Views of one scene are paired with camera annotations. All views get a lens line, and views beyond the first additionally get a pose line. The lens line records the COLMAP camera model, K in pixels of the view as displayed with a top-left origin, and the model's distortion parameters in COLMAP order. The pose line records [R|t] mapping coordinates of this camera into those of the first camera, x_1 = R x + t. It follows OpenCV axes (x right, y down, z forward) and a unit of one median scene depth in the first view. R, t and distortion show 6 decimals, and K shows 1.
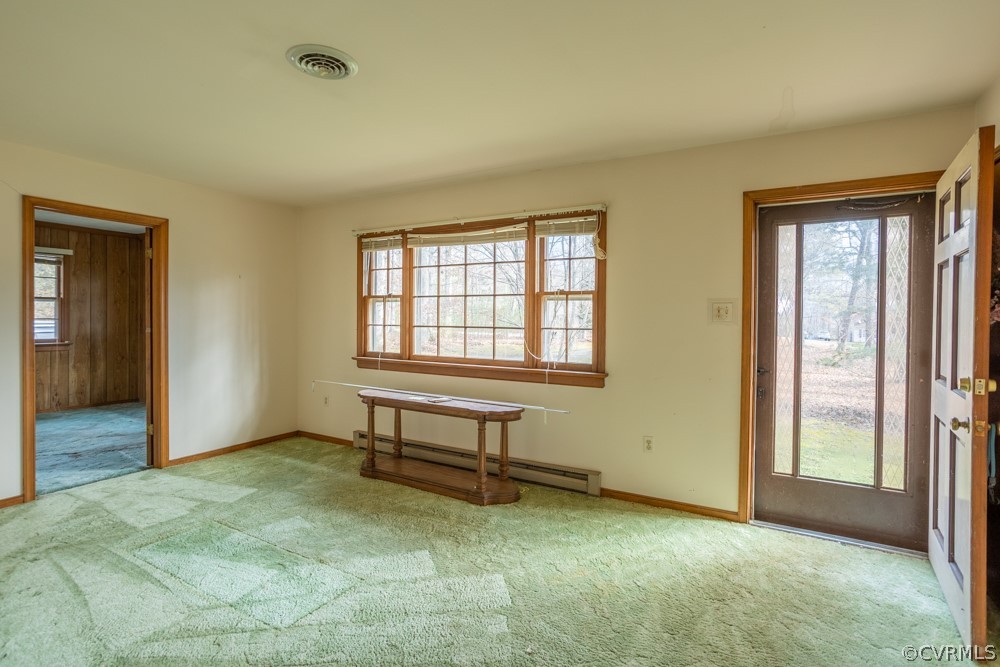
lens RADIAL K [[490.9, 0, 503.3], [0, 490.9, 324.3], [0, 0, 1]] dist [-0.056665, 0.035755]
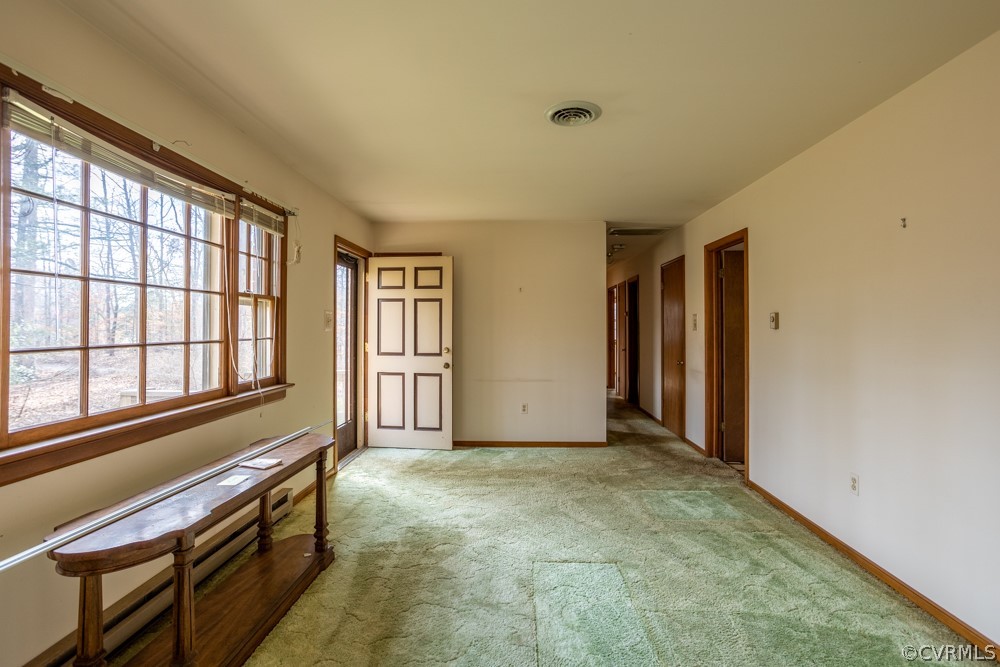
lens RADIAL K [[503.3, 0, 501.2], [0, 503.3, 324.5], [0, 0, 1]] dist [-0.056065, 0.039053]
pose [[-0.467573, 0.000137, 0.883954, -0.850304], [0.002563, 0.999996, 0.001200, -0.016855], [-0.883951, 0.002827, -0.467572, 1.067487]]
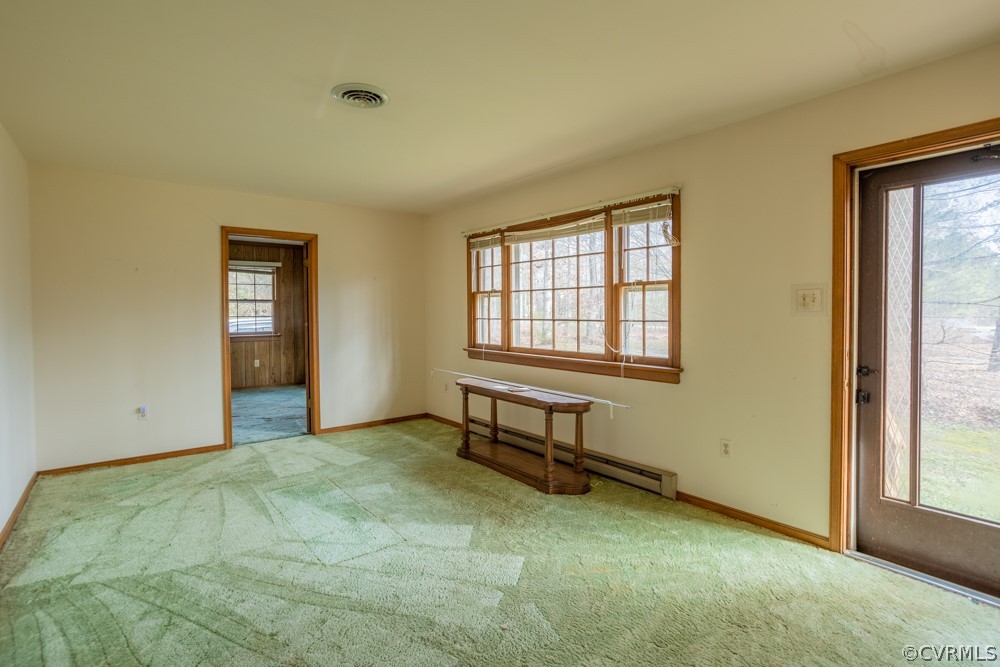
lens RADIAL K [[490.9, 0, 503.3], [0, 490.9, 324.3], [0, 0, 1]] dist [-0.056665, 0.035755]
pose [[0.928034, -0.004056, -0.372472, 0.239729], [0.008896, 0.999897, 0.011276, 0.002477], [0.372388, -0.013778, 0.927975, 0.015387]]
